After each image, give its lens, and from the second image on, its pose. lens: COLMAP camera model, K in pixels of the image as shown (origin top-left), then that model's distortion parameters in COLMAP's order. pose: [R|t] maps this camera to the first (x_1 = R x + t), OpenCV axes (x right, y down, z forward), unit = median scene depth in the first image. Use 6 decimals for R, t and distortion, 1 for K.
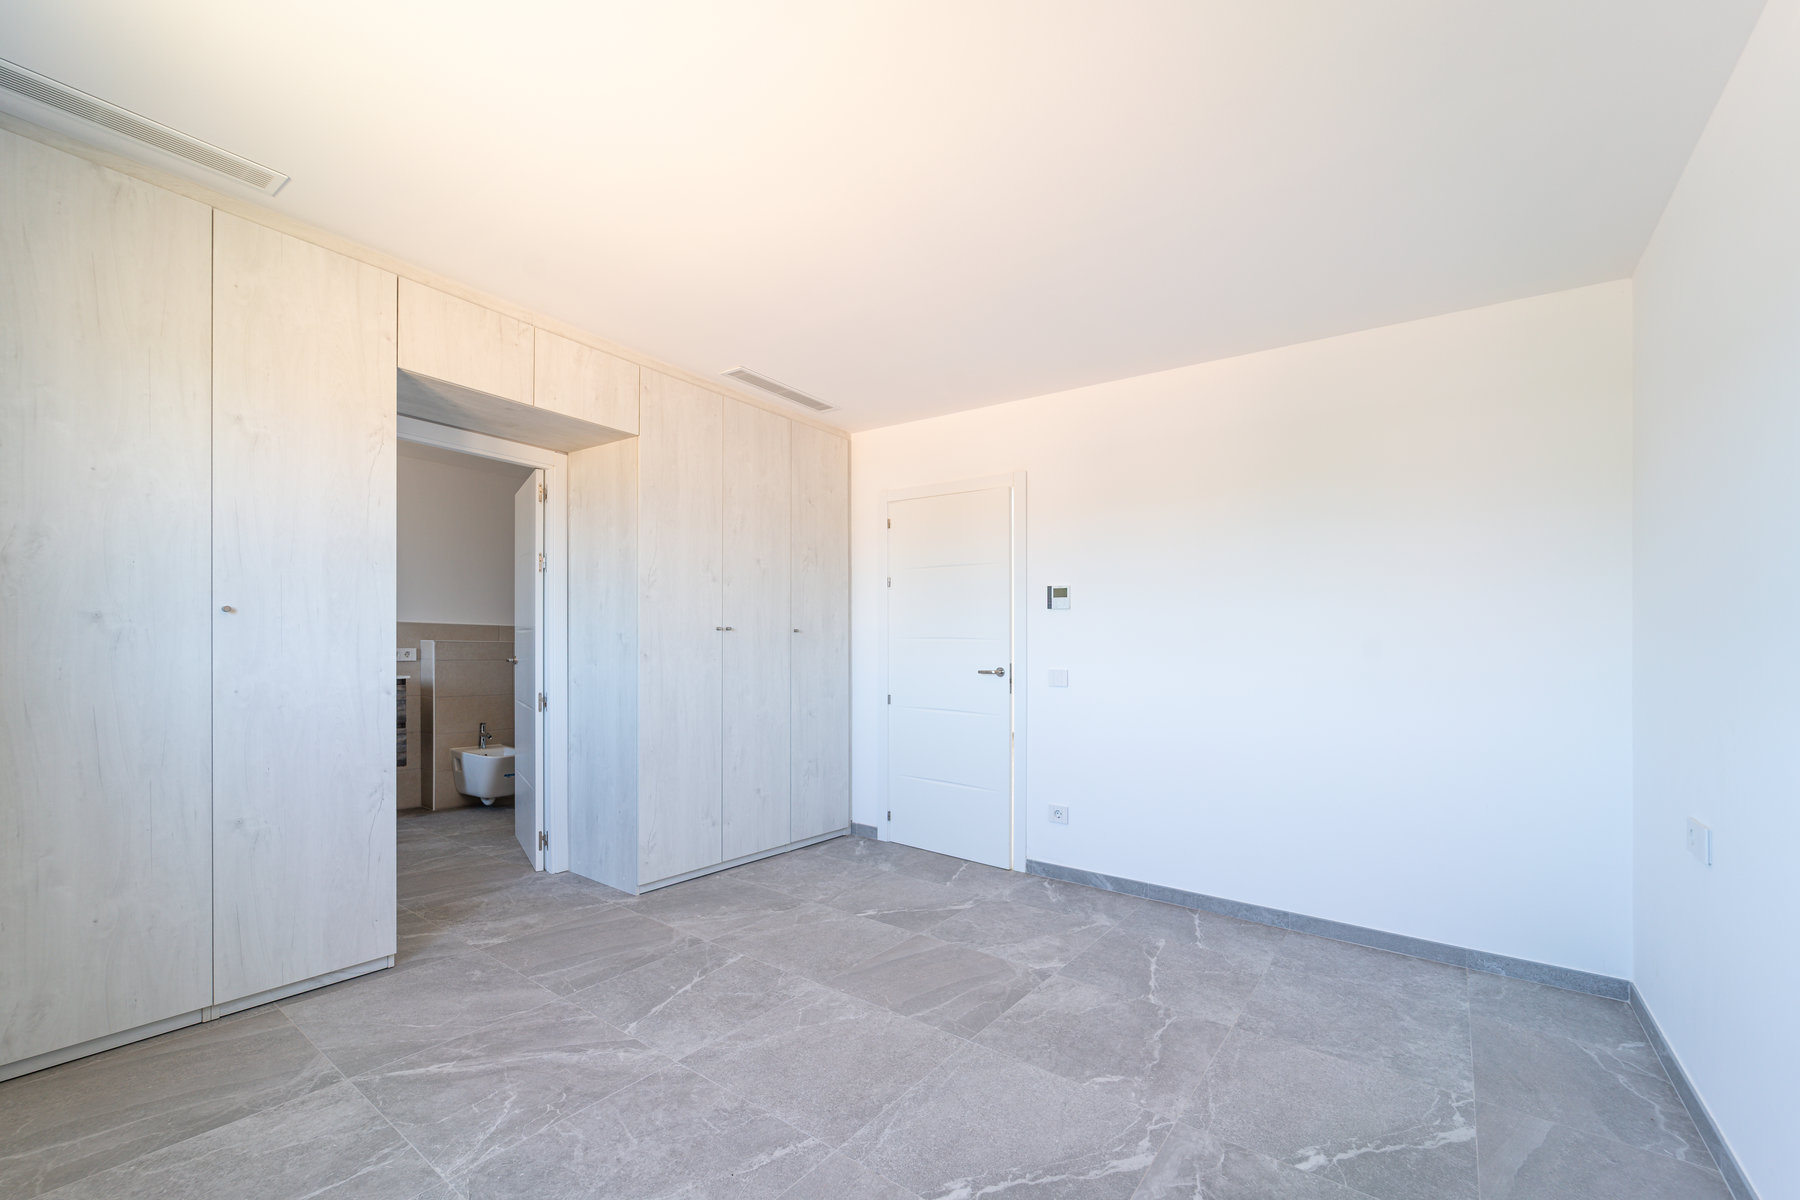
lens RADIAL K [[737.5, 0, 884.7], [0, 737.5, 621.8], [0, 0, 1]] dist [0.001318, -0.001618]
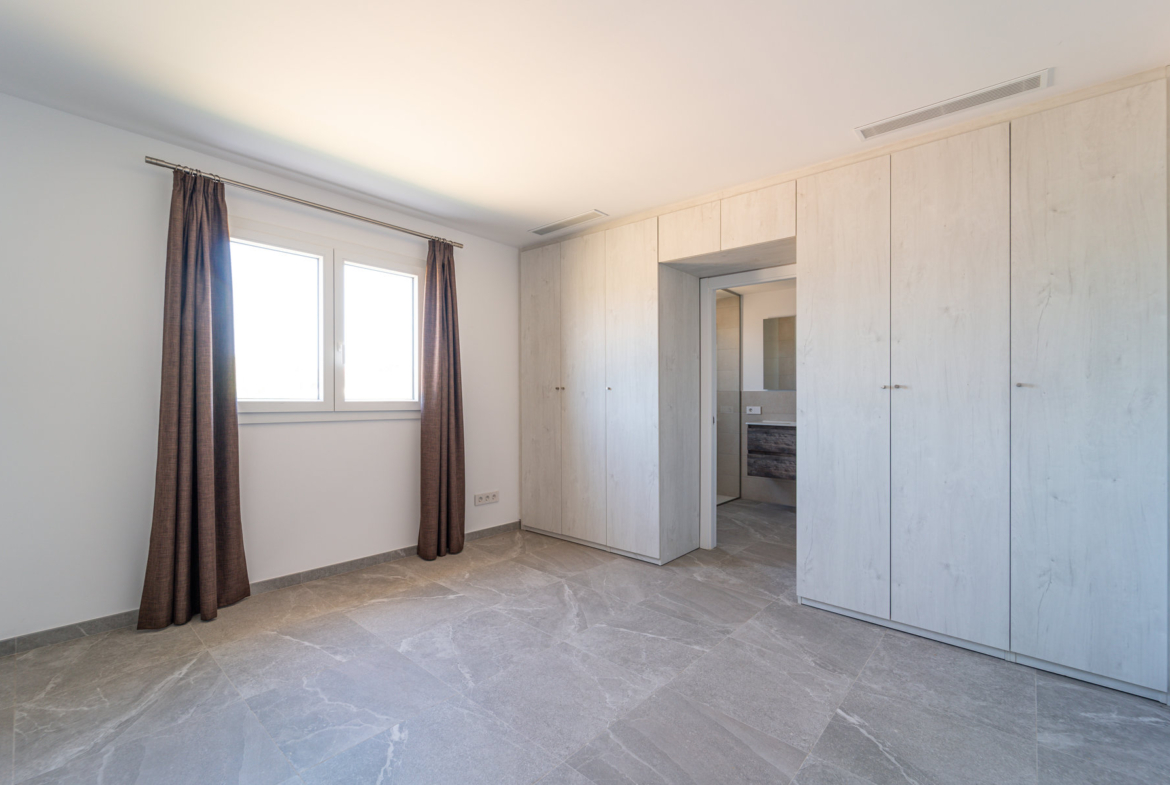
lens RADIAL K [[515.4, 0, 591.0], [0, 515.4, 398.7], [0, 0, 1]] dist [0.017000, -0.003688]
pose [[-0.076077, -0.015749, -0.996978, 0.781222], [0.023706, 0.999564, -0.017599, 0.042564], [0.996820, -0.024973, -0.075671, 0.985344]]
